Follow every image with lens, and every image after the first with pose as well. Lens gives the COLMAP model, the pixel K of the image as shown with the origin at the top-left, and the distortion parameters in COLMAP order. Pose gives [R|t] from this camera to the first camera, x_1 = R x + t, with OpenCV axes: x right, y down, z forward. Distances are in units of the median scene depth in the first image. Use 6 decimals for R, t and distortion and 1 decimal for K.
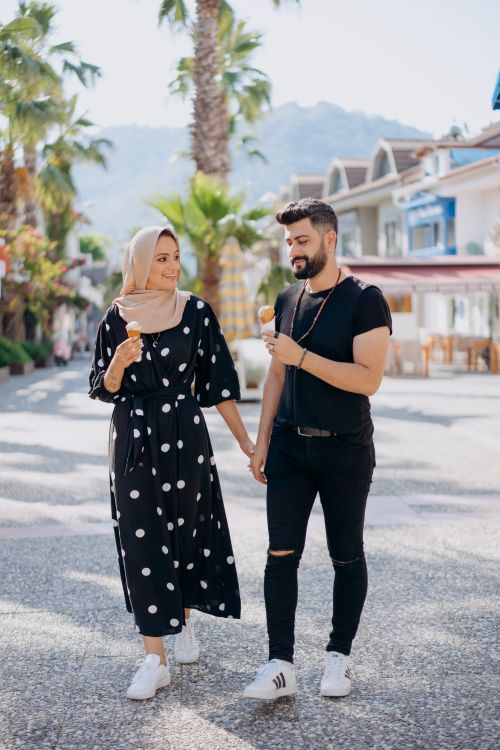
lens RADIAL K [[1182.4, 0, 250.0], [0, 1182.4, 375.0], [0, 0, 1]] dist [-0.001410, -0.059612]
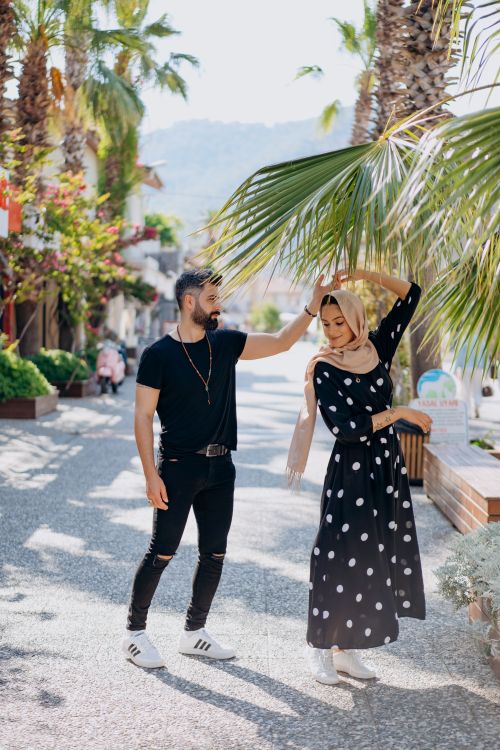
lens RADIAL K [[1182.4, 0, 250.0], [0, 1182.4, 375.0], [0, 0, 1]] dist [-0.001410, -0.059612]
pose [[0.997909, 0.040059, -0.050725, -0.058614], [-0.040012, 0.999197, 0.001945, -0.022694], [0.050762, 0.000089, 0.998711, 0.413497]]
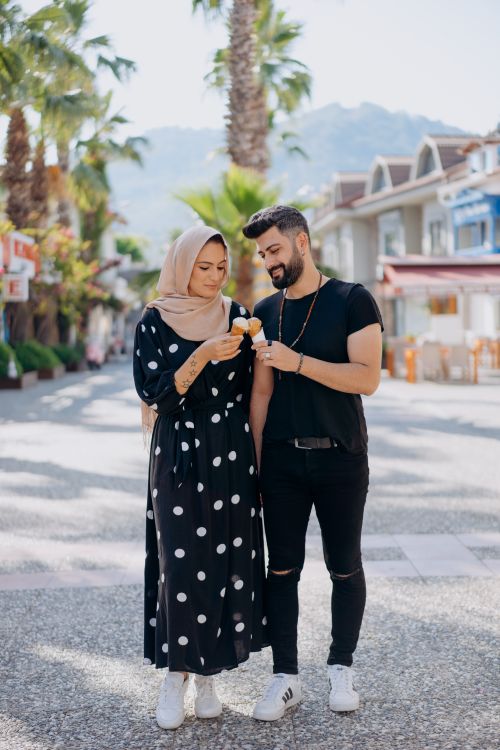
lens RADIAL K [[1182.4, 0, 250.0], [0, 1182.4, 375.0], [0, 0, 1]] dist [-0.001410, -0.059612]
pose [[0.999360, 0.001151, -0.035756, 0.002613], [-0.001202, 0.999998, -0.001426, -0.002404], [0.035754, 0.001468, 0.999360, 0.040008]]
